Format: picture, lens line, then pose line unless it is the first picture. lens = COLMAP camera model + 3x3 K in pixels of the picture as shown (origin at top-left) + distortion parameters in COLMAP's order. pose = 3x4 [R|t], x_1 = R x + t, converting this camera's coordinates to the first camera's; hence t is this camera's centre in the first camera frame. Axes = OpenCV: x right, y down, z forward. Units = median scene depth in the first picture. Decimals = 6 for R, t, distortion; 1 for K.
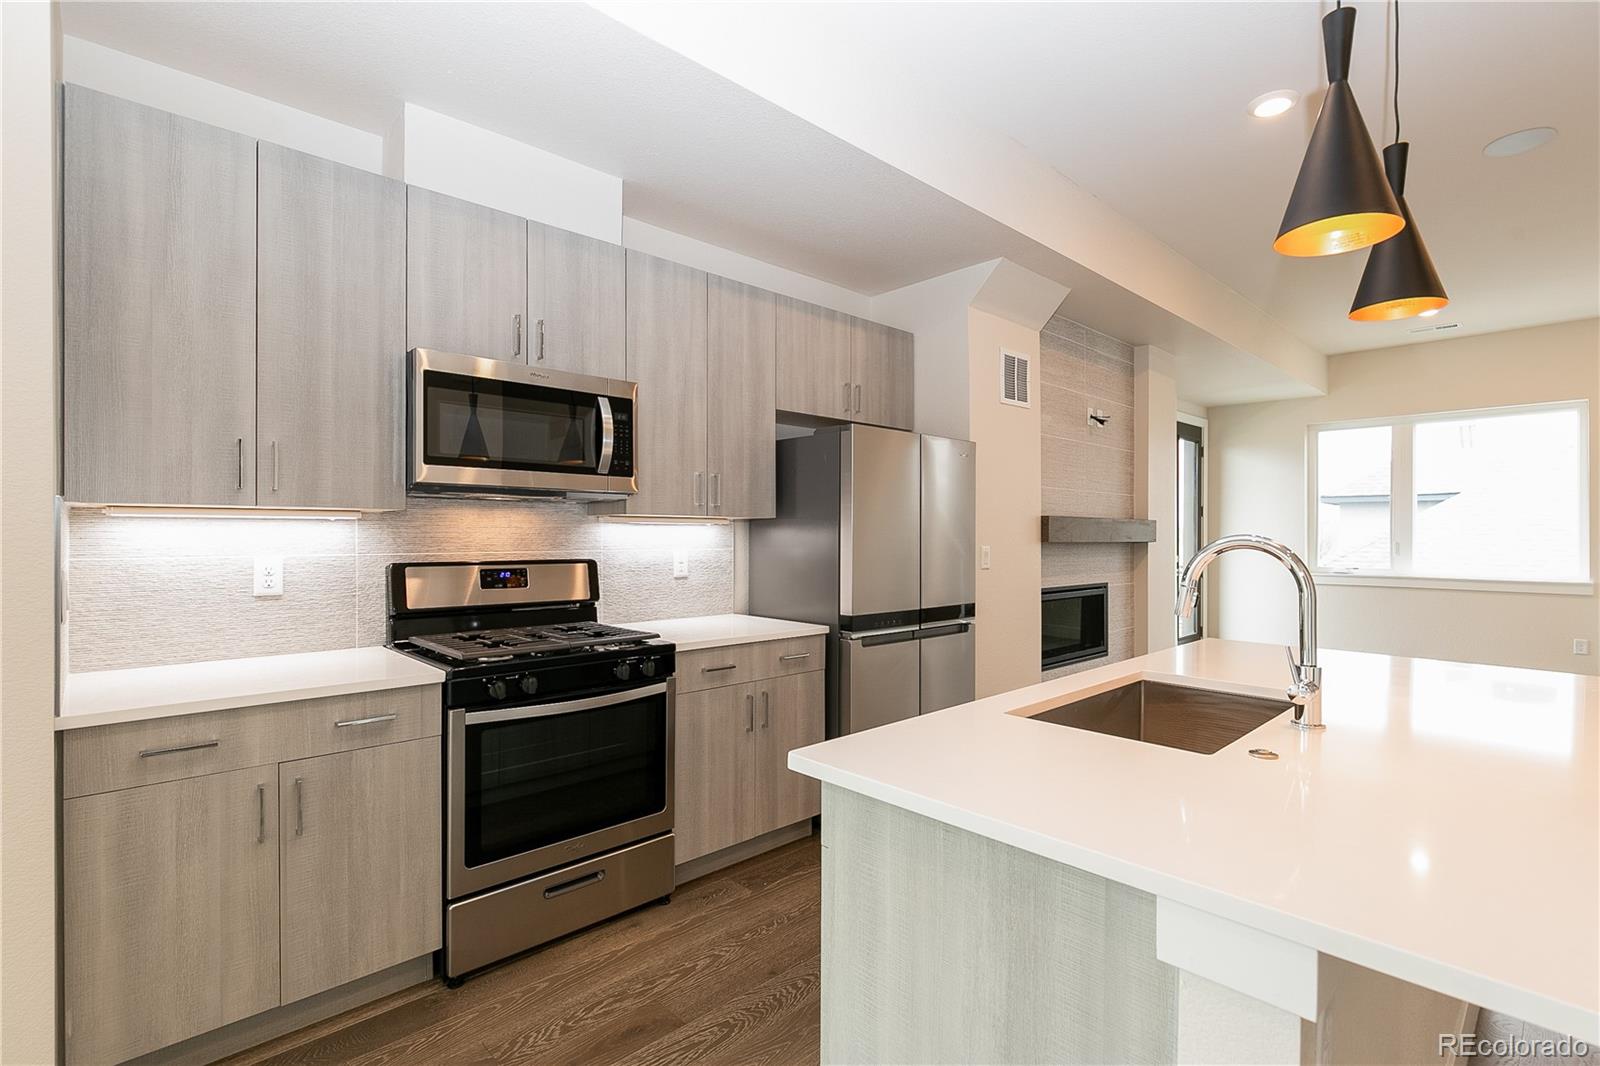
lens RADIAL K [[749.1, 0, 805.1], [0, 749.1, 536.7], [0, 0, 1]] dist [0.000516, -0.001940]
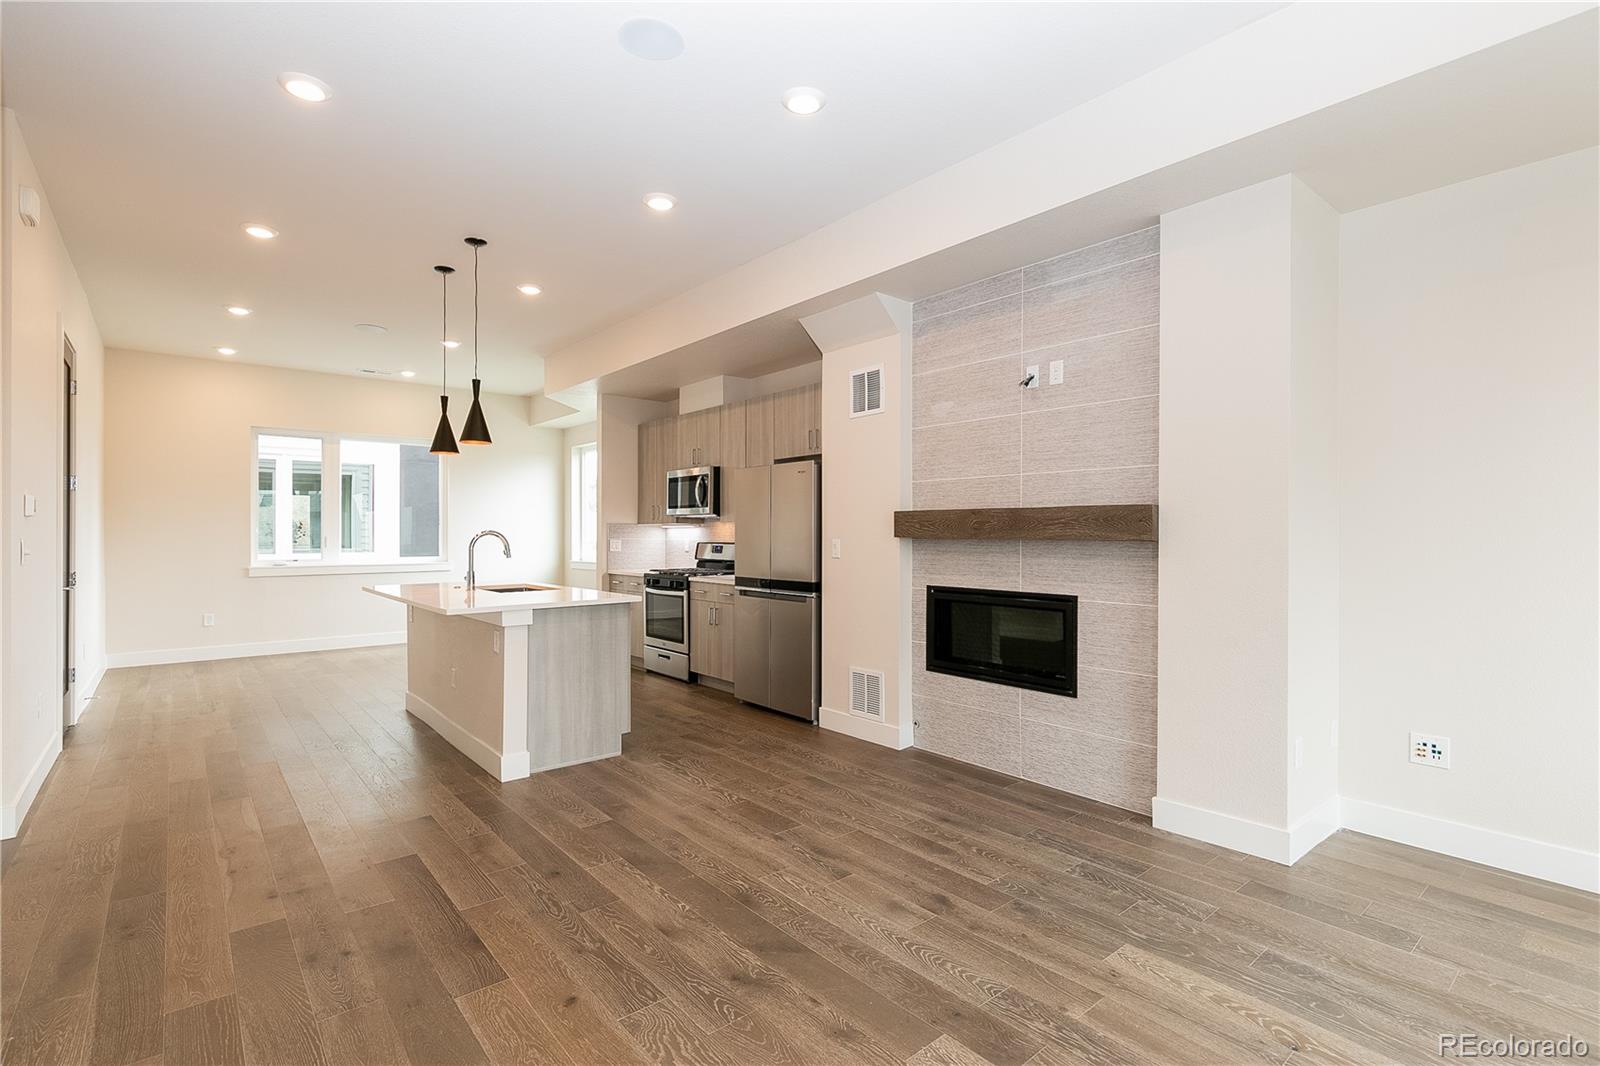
lens RADIAL K [[749.1, 0, 803.4], [0, 749.1, 532.7], [0, 0, 1]] dist [0.000516, -0.001940]
pose [[-0.061931, -0.005870, -0.998063, 2.043549], [-0.006780, 0.999962, -0.005460, 0.012092], [0.998057, 0.006429, -0.061968, 1.418563]]
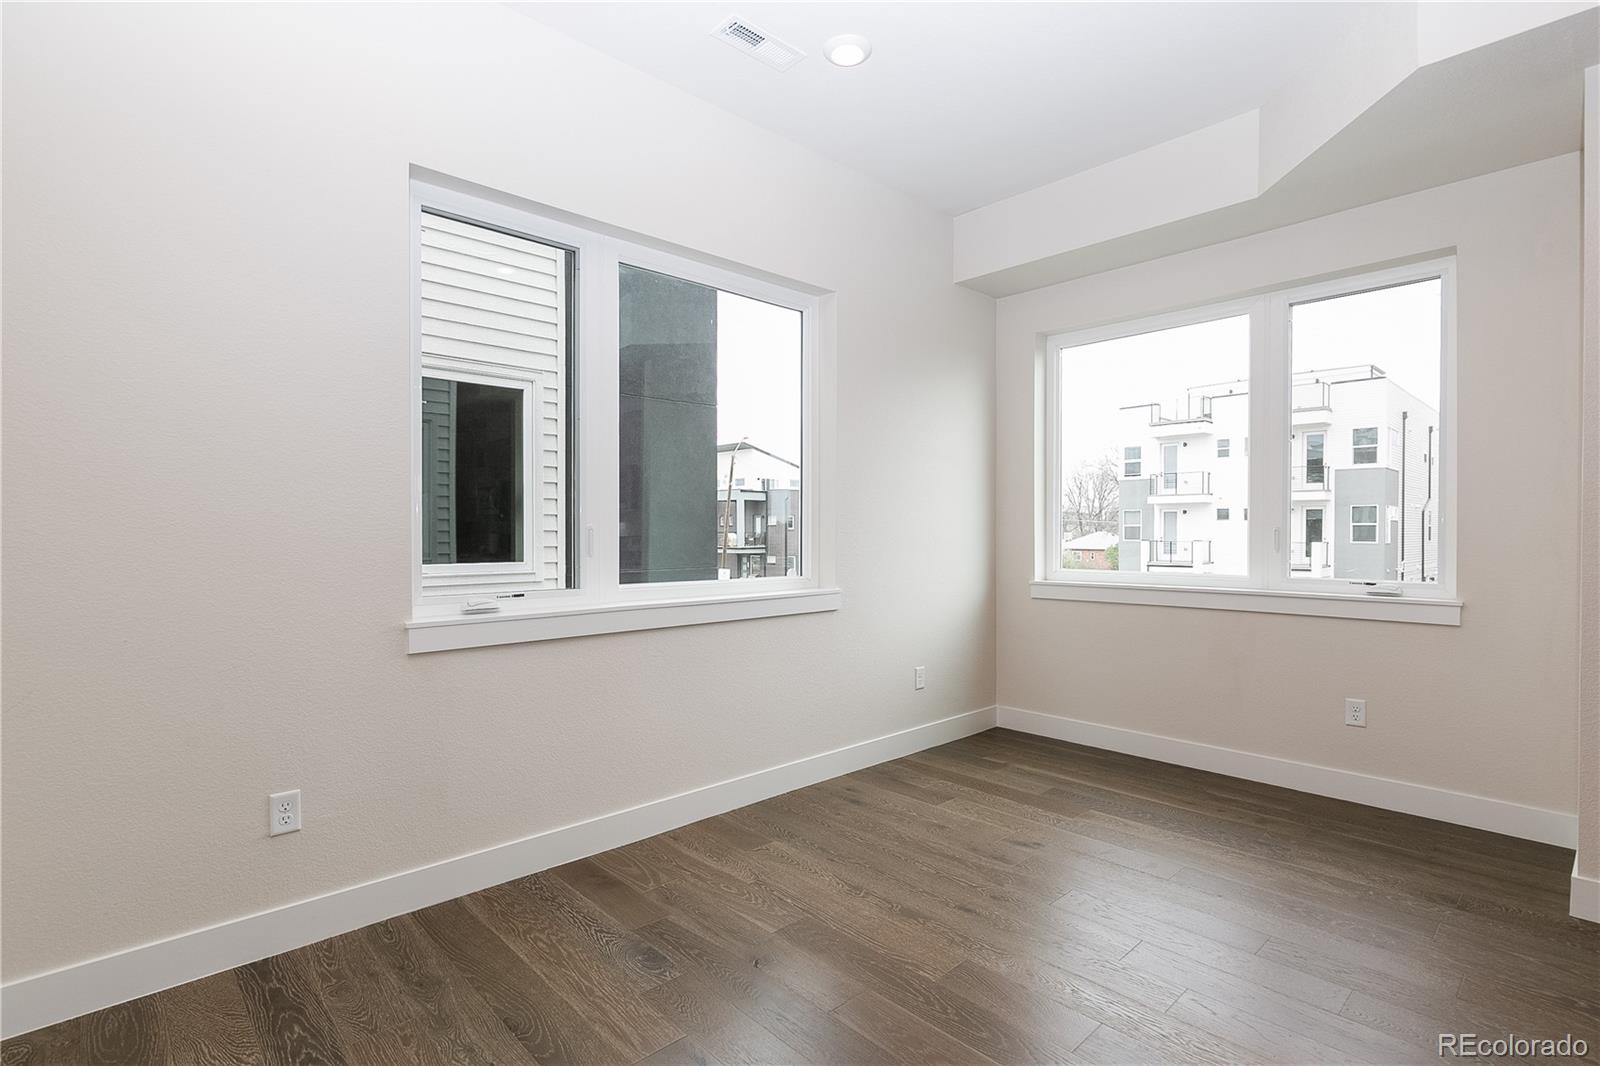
lens RADIAL K [[749.1, 0, 809.2], [0, 749.1, 542.3], [0, 0, 1]] dist [0.000516, -0.001940]
pose [[-0.005015, 0.010807, -0.999929, 0.255352], [-0.001794, 0.999940, 0.010817, 0.029963], [0.999986, 0.001848, -0.004996, -0.348048]]
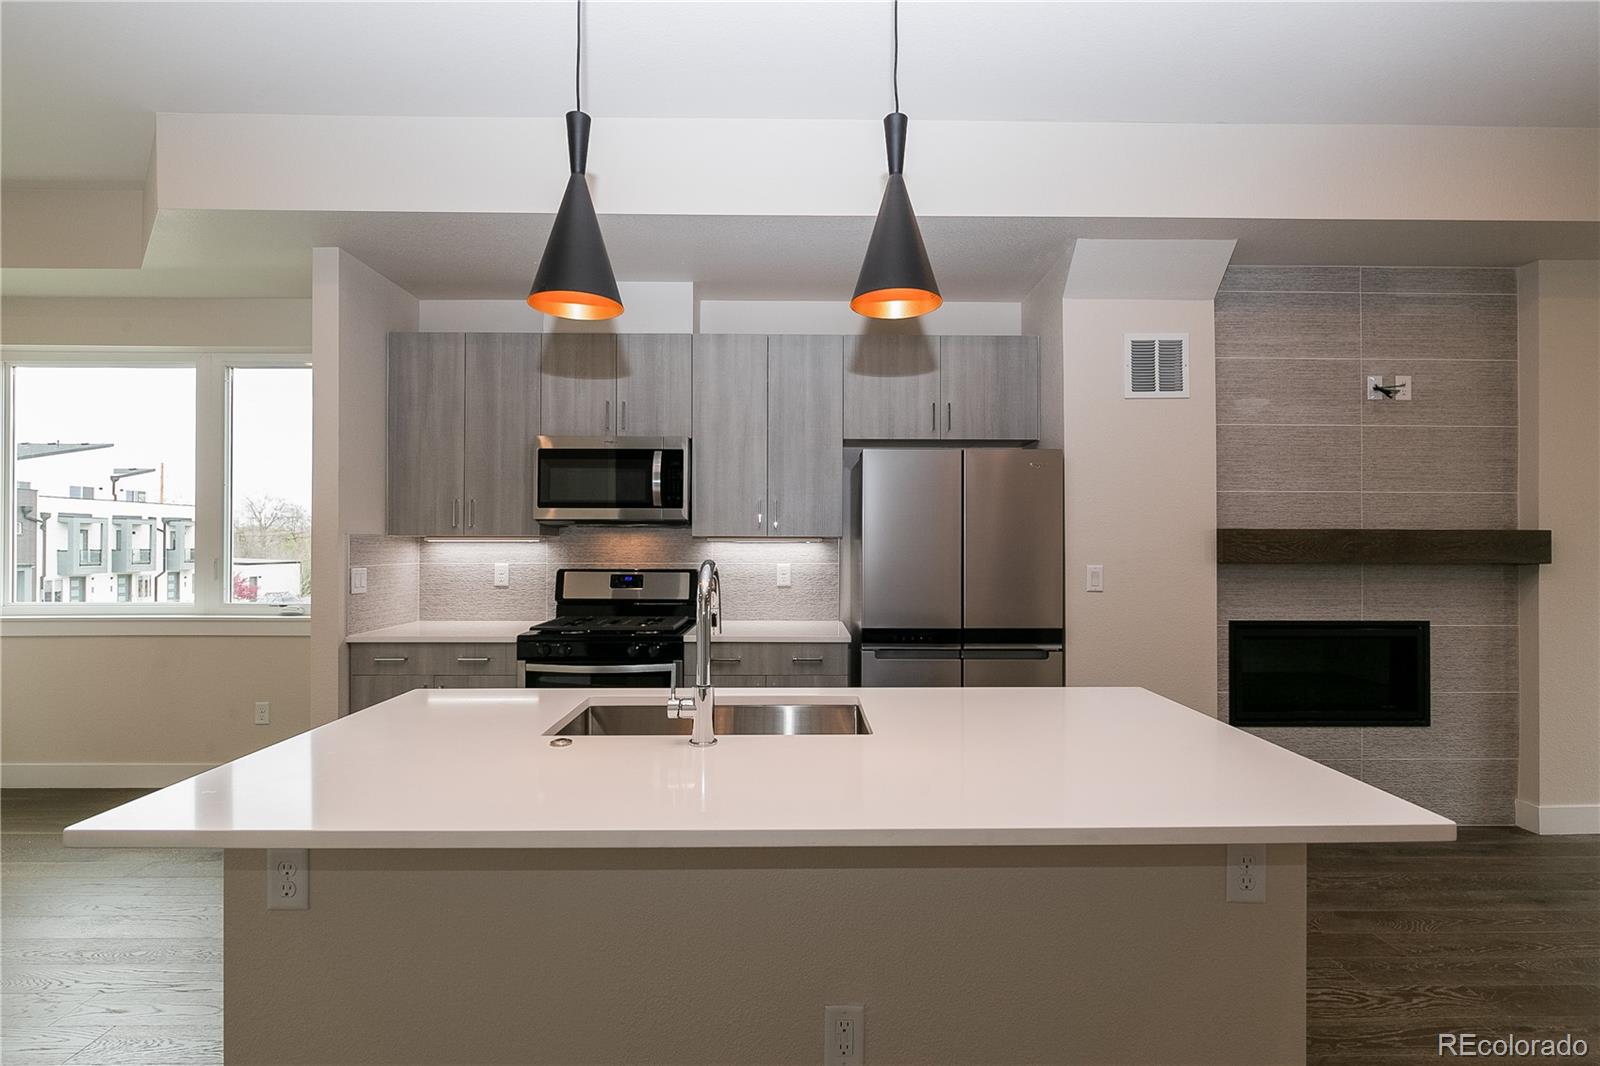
lens RADIAL K [[749.1, 0, 798.9], [0, 749.1, 537.2], [0, 0, 1]] dist [0.000516, -0.001940]
pose [[0.730924, -0.006737, -0.682426, 0.811230], [-0.002597, 0.999917, -0.012653, -0.011604], [0.682454, 0.011020, 0.730845, 0.170632]]
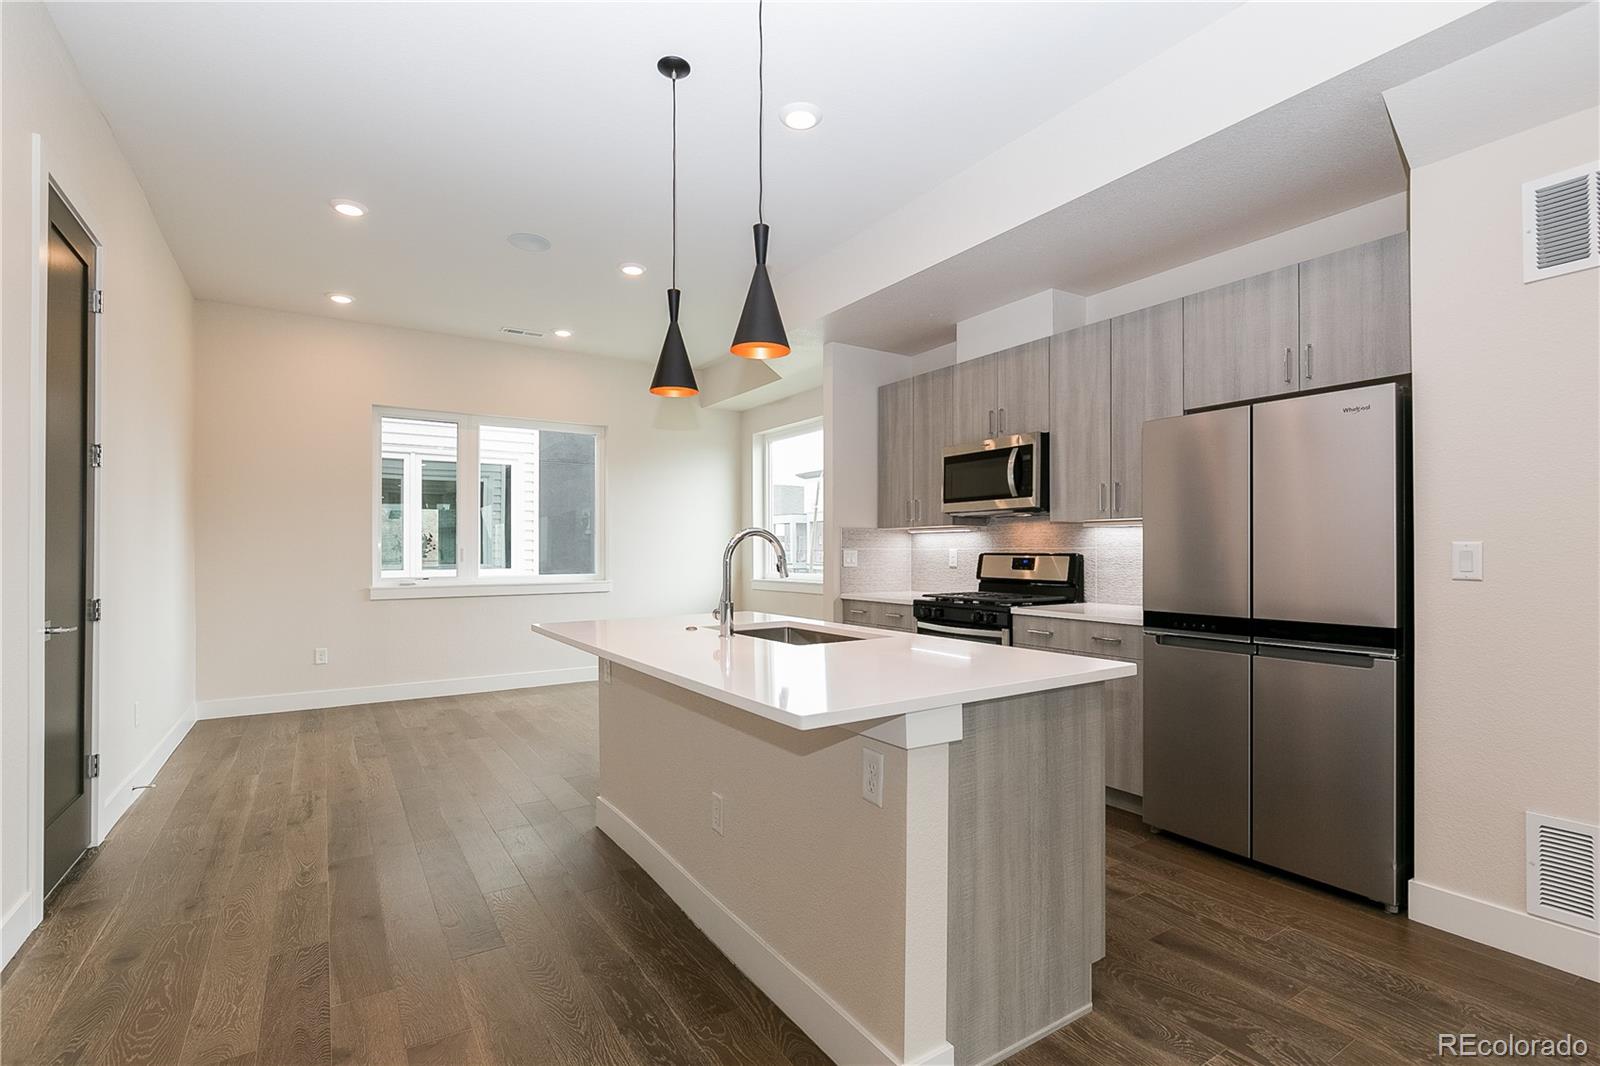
lens RADIAL K [[749.1, 0, 802.4], [0, 749.1, 541.2], [0, 0, 1]] dist [0.000516, -0.001940]
pose [[-0.187795, -0.016573, -0.982068, 1.281828], [-0.004276, 0.999862, -0.016056, 0.033734], [0.982199, 0.001184, -0.187840, 0.819469]]
